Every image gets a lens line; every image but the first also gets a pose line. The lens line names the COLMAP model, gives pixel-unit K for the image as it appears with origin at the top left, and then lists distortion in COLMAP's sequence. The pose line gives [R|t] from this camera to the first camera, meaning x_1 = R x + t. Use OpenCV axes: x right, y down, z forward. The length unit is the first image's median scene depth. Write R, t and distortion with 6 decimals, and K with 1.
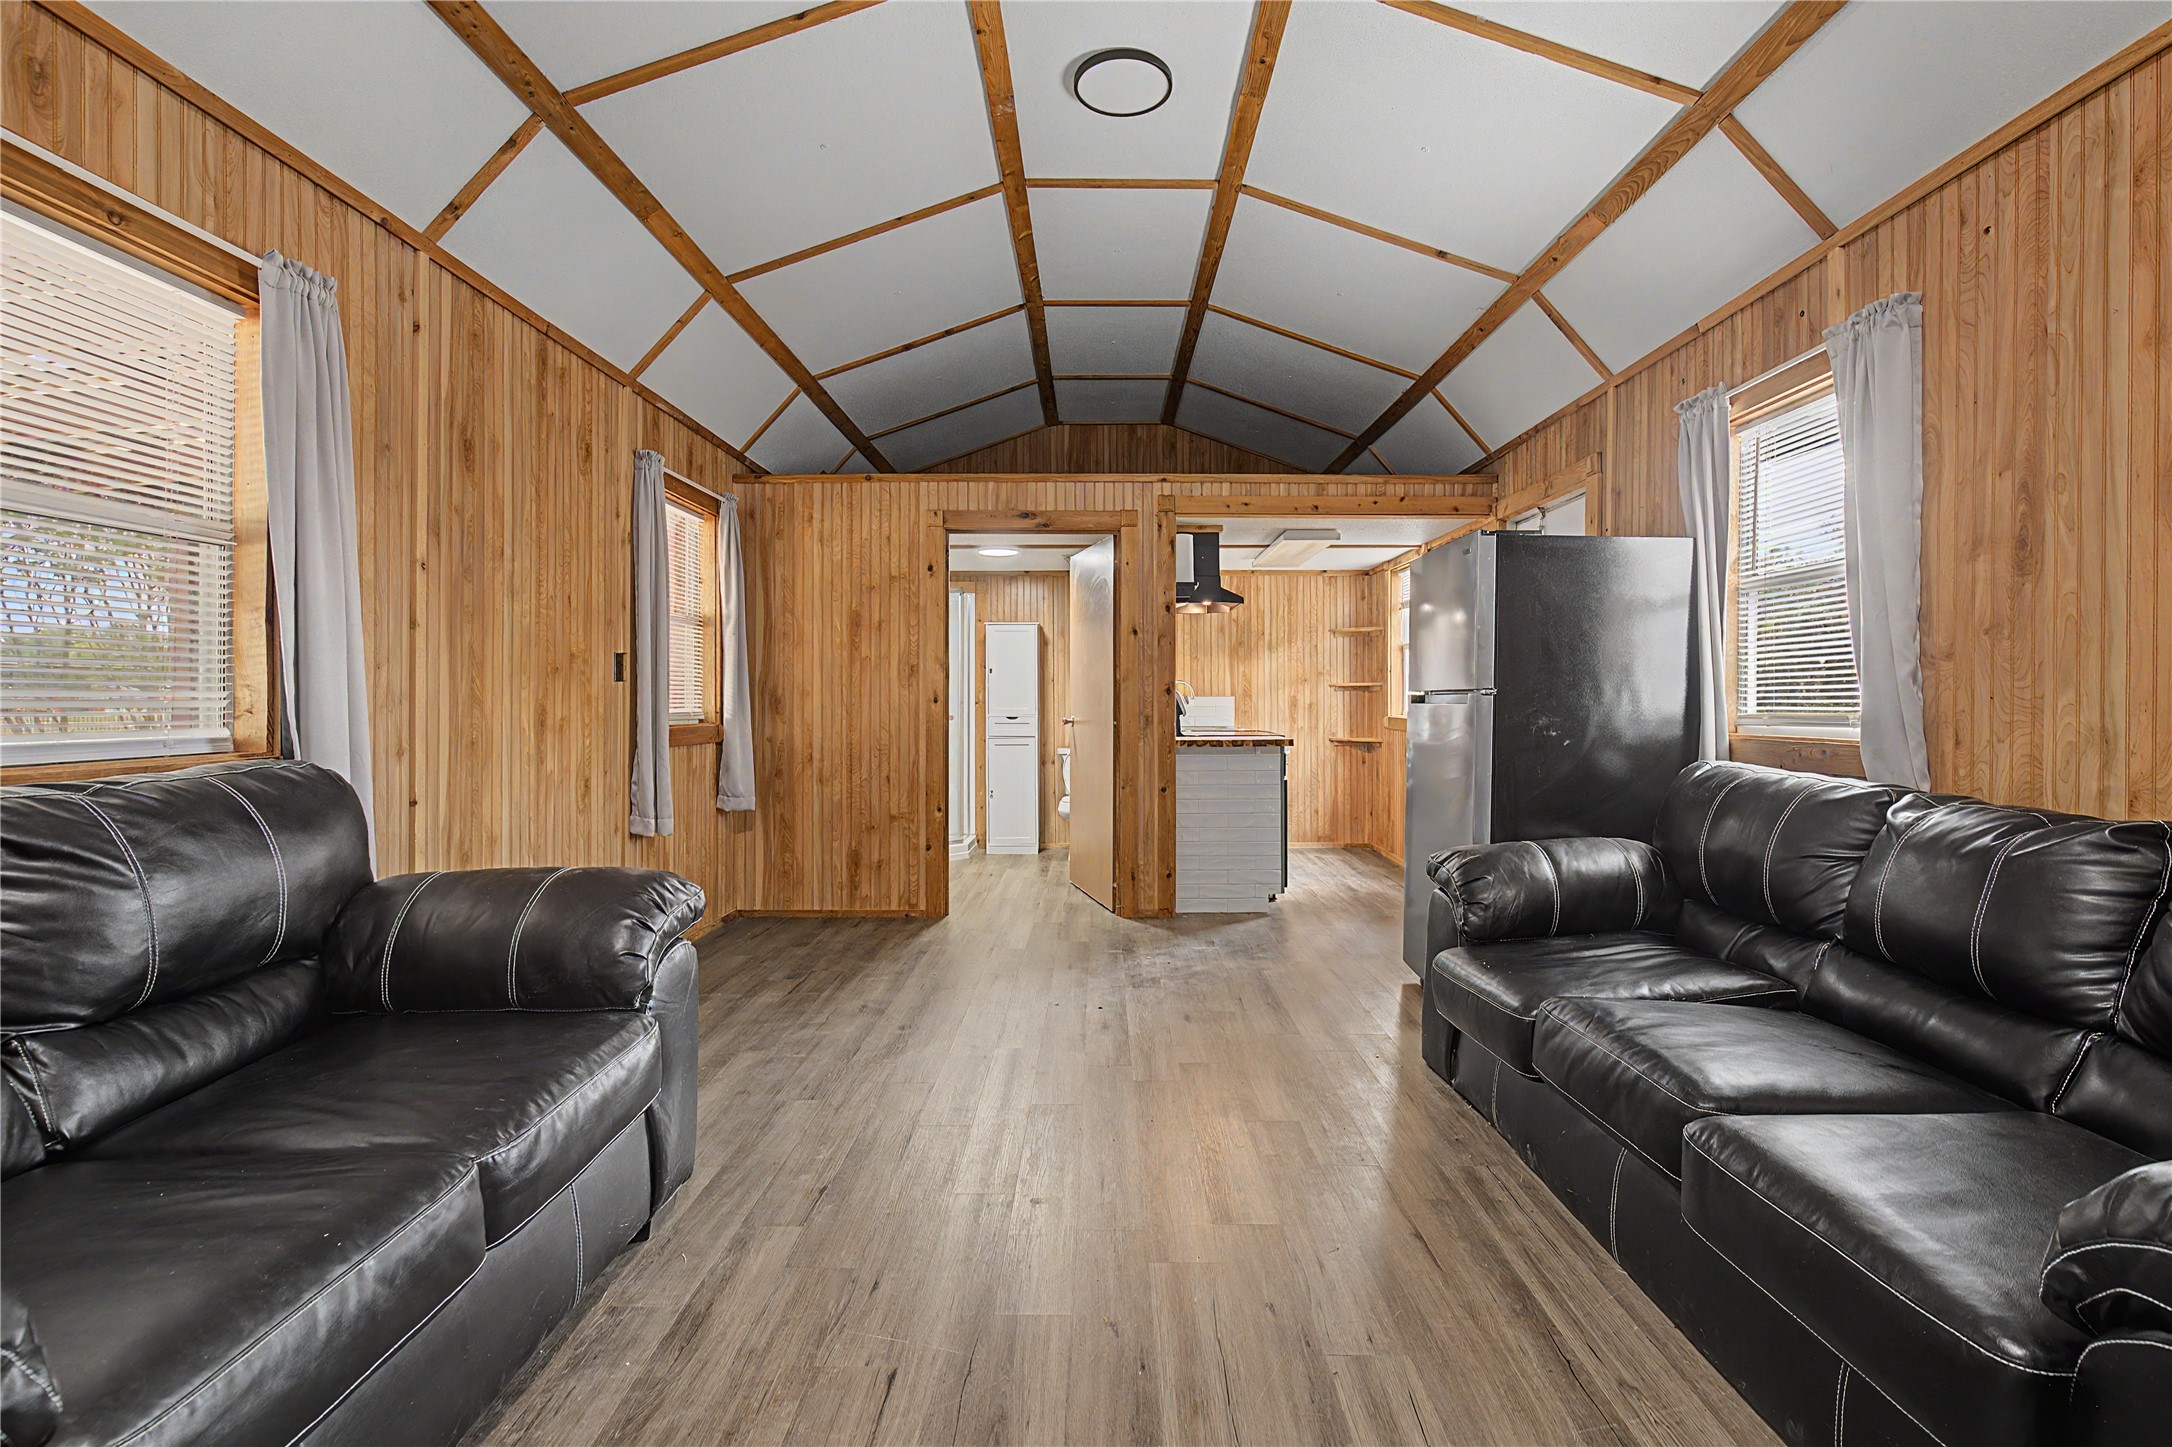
lens RADIAL K [[1010.0, 0, 1079.5], [0, 1010.0, 685.7], [0, 0, 1]] dist [-0.005010, 0.001962]
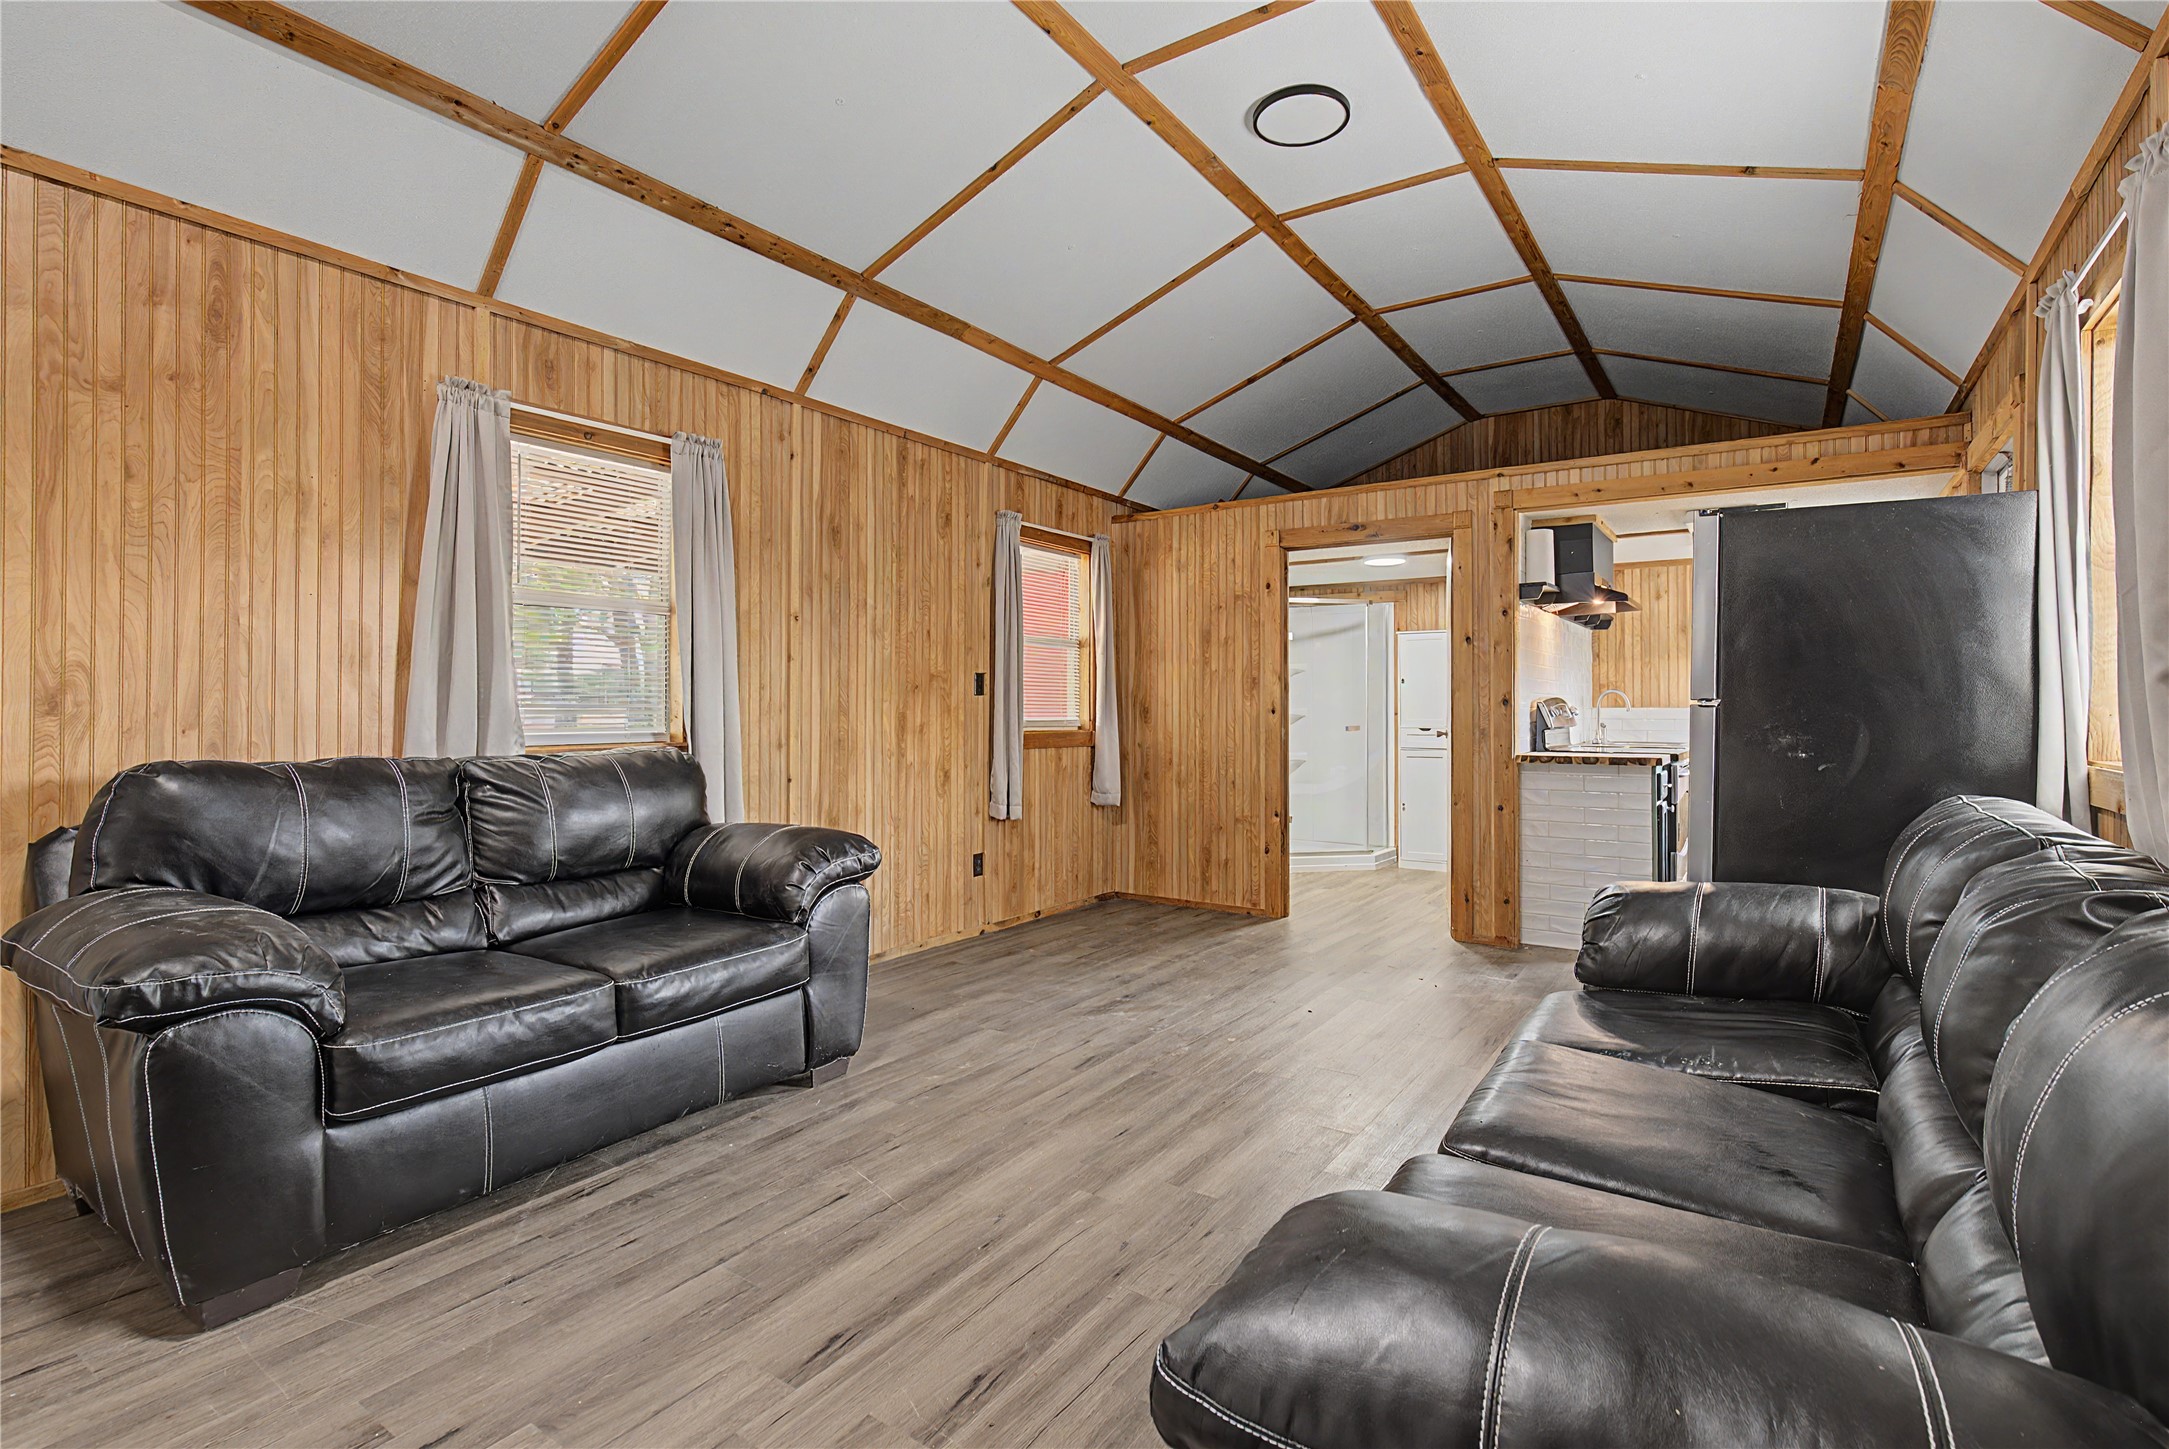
lens RADIAL K [[1008.6, 0, 1068.8], [0, 1008.6, 689.4], [0, 0, 1]] dist [-0.005010, 0.001962]
pose [[0.824800, -0.007837, -0.565371, 0.279898], [0.005114, 0.999966, -0.006401, -0.002236], [0.565402, 0.002388, 0.824812, 0.009828]]
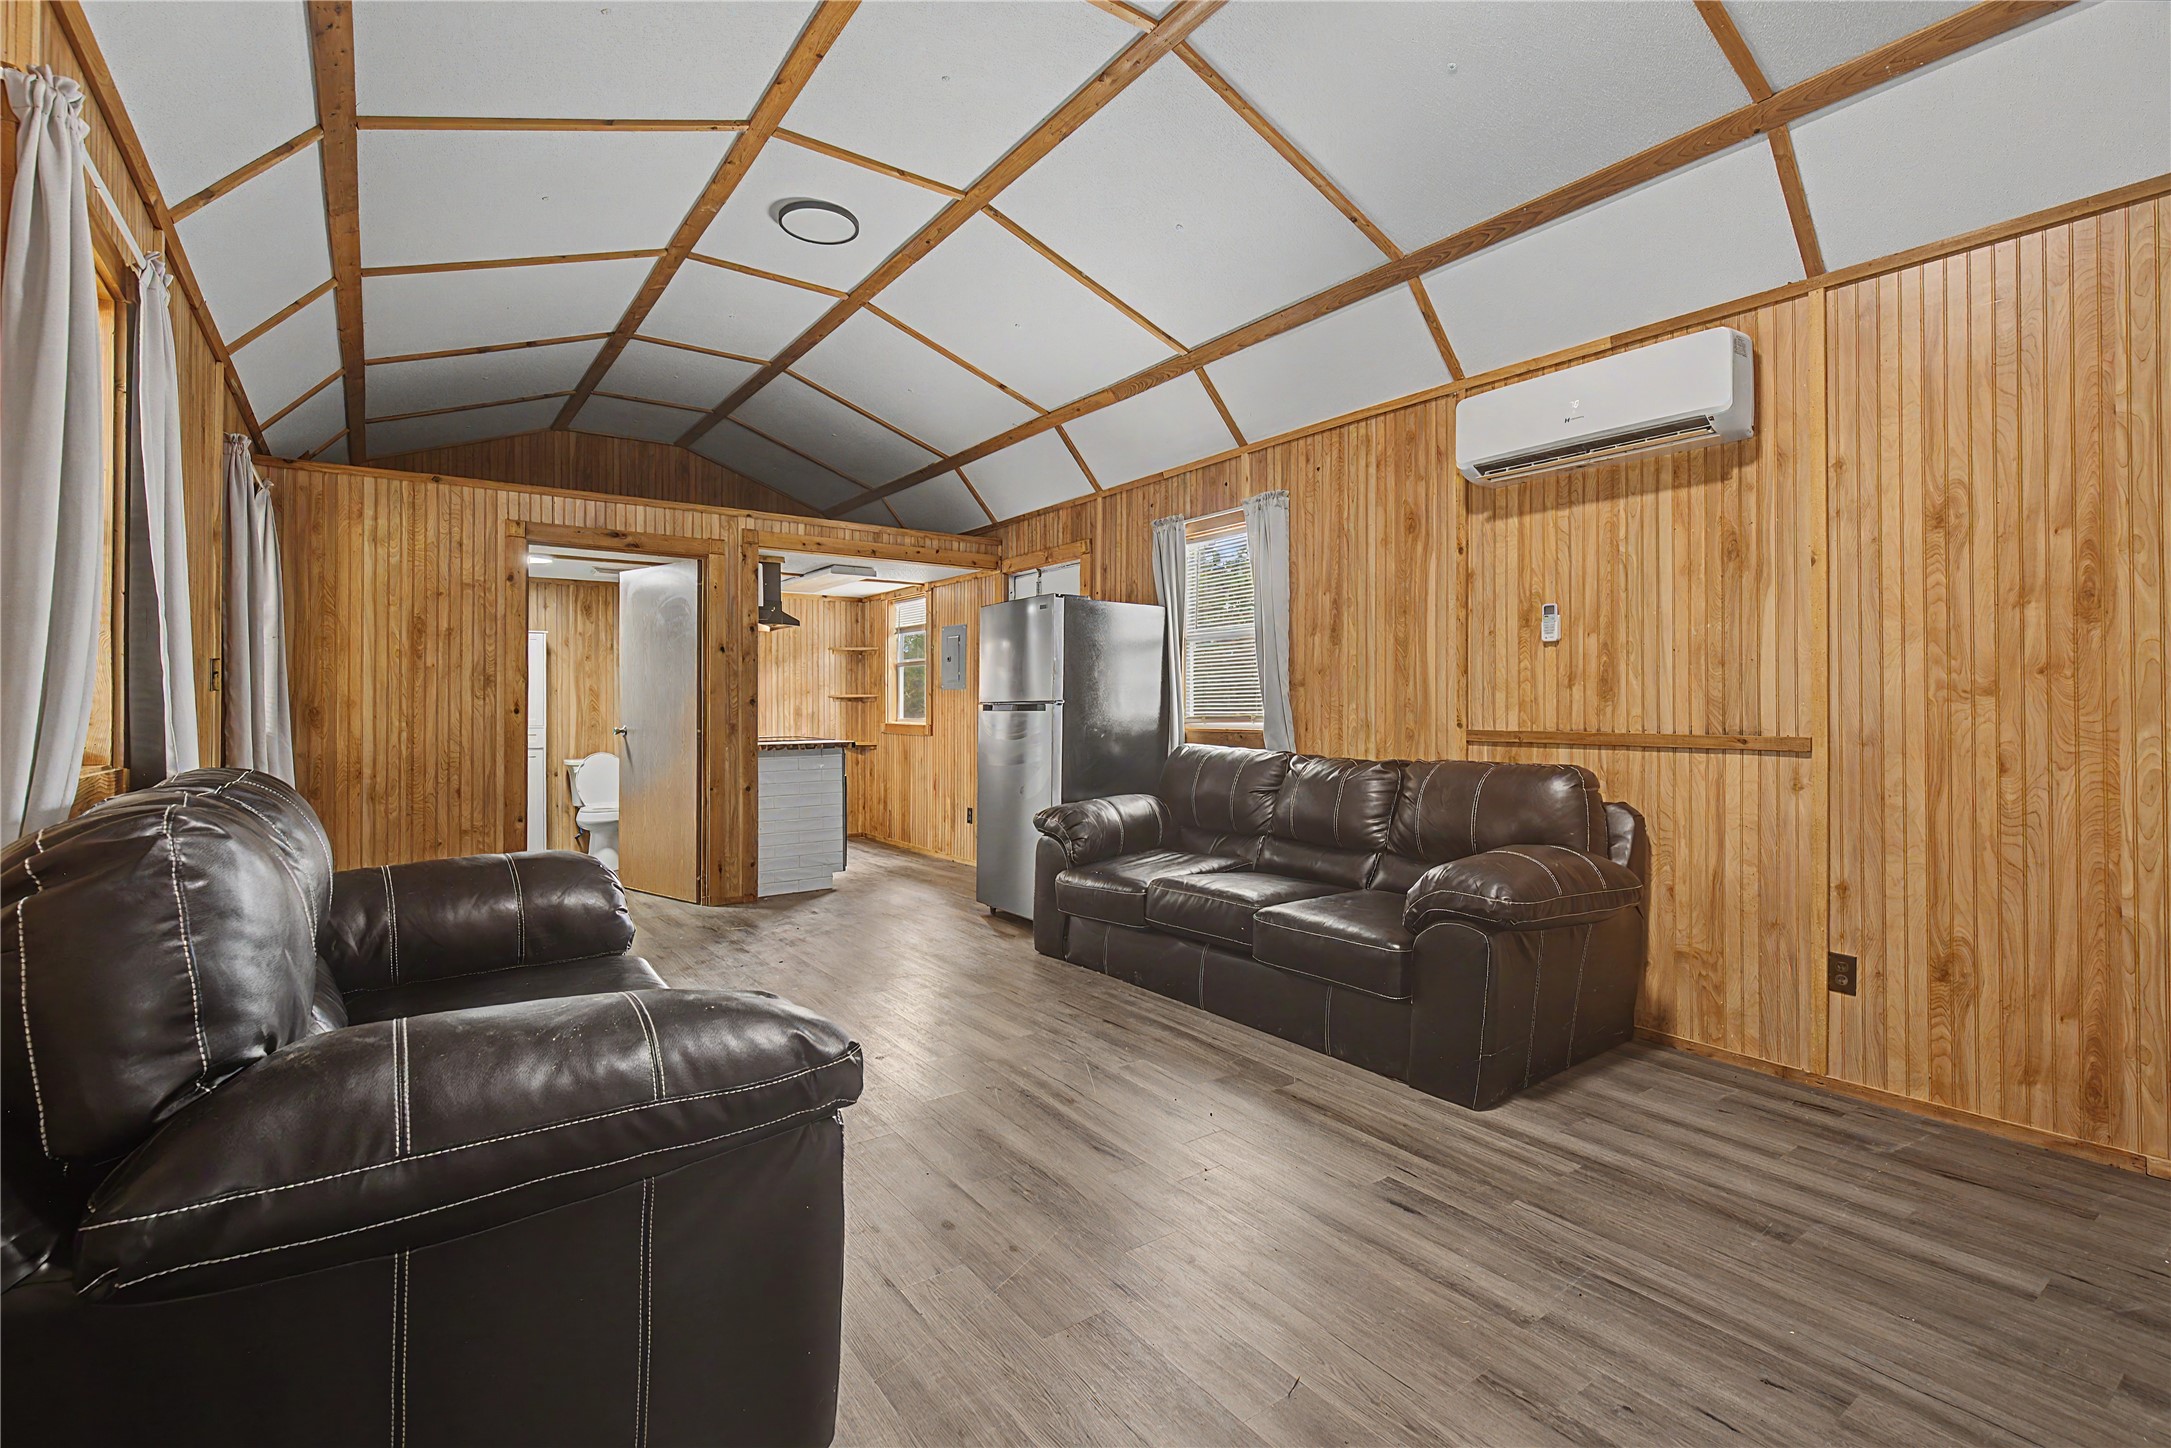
lens RADIAL K [[1009.6, 0, 1094.4], [0, 1009.6, 690.2], [0, 0, 1]] dist [-0.005010, 0.001962]
pose [[0.799003, 0.006968, 0.601286, -0.288385], [-0.003971, 0.999972, -0.006311, -0.001871], [-0.601313, 0.002655, 0.799009, -0.142794]]
